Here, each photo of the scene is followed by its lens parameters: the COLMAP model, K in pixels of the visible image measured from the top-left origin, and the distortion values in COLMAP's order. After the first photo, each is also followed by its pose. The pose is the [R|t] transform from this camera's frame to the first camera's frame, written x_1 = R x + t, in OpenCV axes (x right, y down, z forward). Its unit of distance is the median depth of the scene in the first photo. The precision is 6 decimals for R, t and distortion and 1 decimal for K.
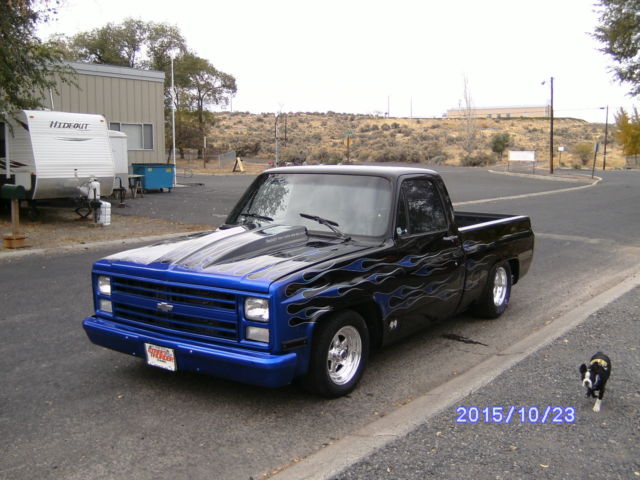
lens RADIAL K [[731.1, 0, 320.0], [0, 731.1, 240.0], [0, 0, 1]] dist [-0.013152, 0.019331]
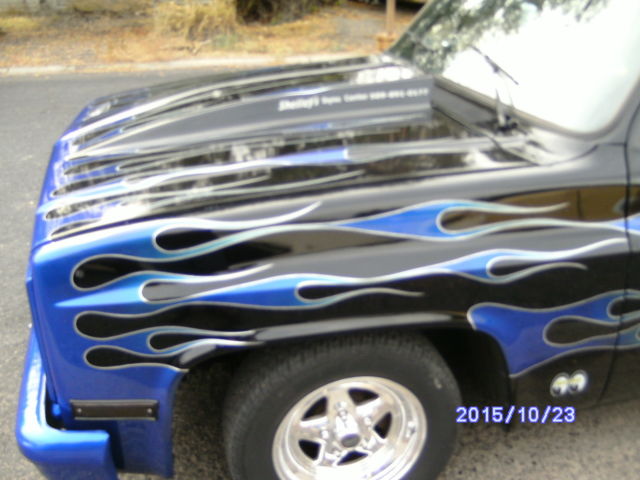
lens RADIAL K [[731.1, 0, 320.0], [0, 731.1, 240.0], [0, 0, 1]] dist [-0.013152, 0.019331]
pose [[0.783783, 0.227403, -0.577903, 0.232548], [-0.091396, 0.962653, 0.254845, -0.044868], [0.614273, -0.146925, 0.775295, 0.750349]]
